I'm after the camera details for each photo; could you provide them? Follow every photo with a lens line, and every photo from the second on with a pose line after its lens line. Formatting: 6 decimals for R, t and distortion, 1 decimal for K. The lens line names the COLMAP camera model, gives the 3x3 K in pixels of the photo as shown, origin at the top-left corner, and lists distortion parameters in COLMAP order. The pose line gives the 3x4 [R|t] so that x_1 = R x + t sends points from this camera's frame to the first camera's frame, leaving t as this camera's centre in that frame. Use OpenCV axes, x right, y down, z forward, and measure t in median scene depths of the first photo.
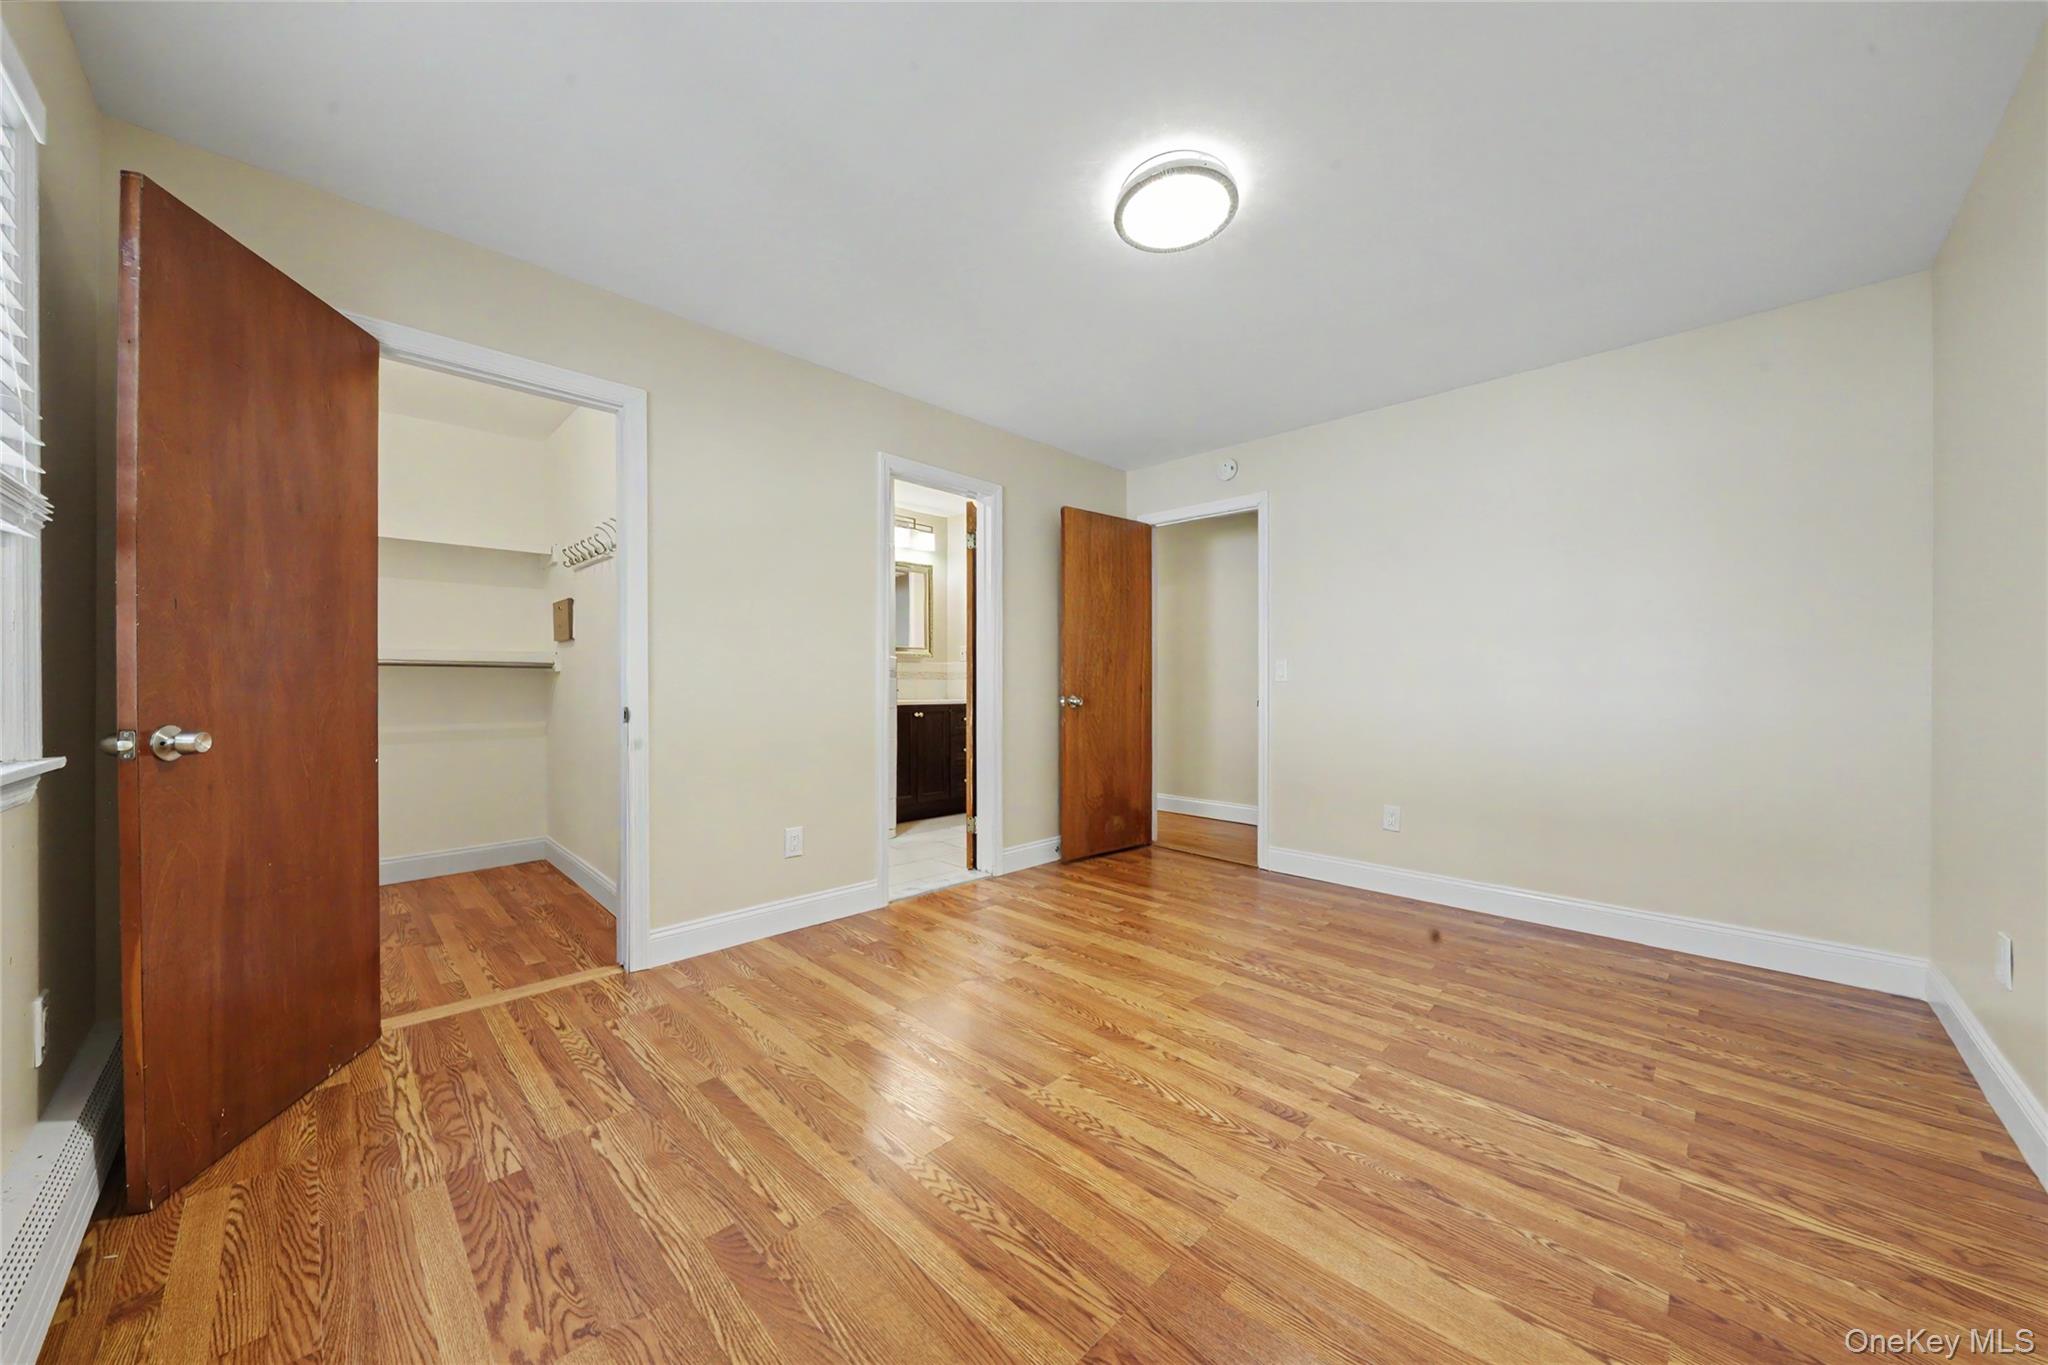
lens RADIAL K [[713.7, 0, 1021.7], [0, 713.7, 689.7], [0, 0, 1]] dist [-0.006754, -0.000036]
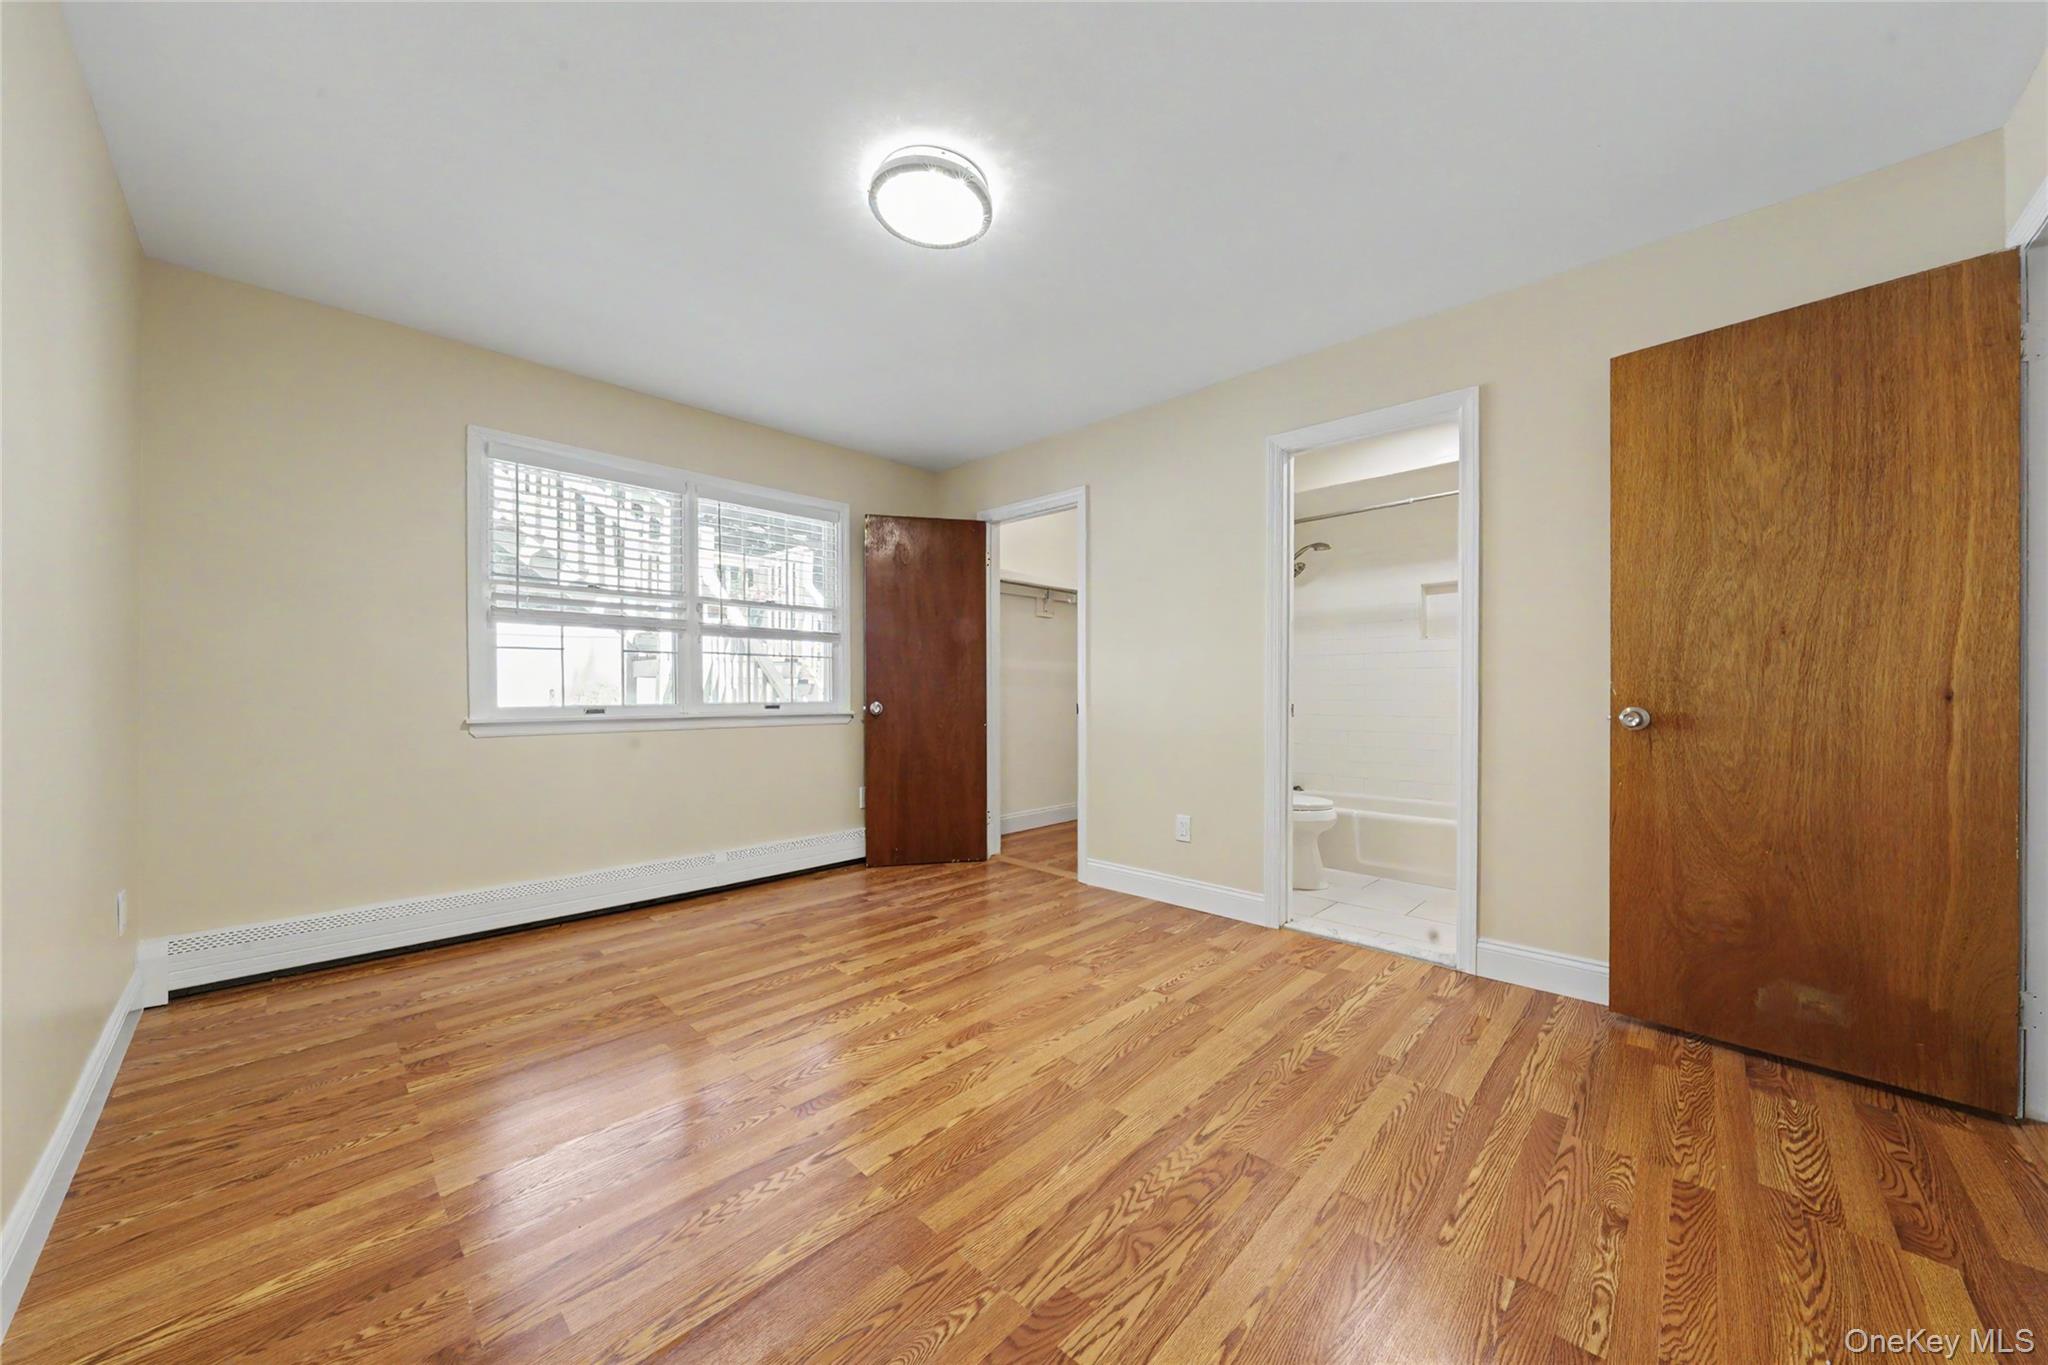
lens RADIAL K [[713.7, 0, 1020.4], [0, 713.7, 688.7], [0, 0, 1]] dist [-0.006754, -0.000036]
pose [[0.016876, -0.002442, -0.999855, 1.013809], [-0.008391, 0.999961, -0.002584, -0.000031], [0.999822, 0.008434, 0.016855, 0.919206]]
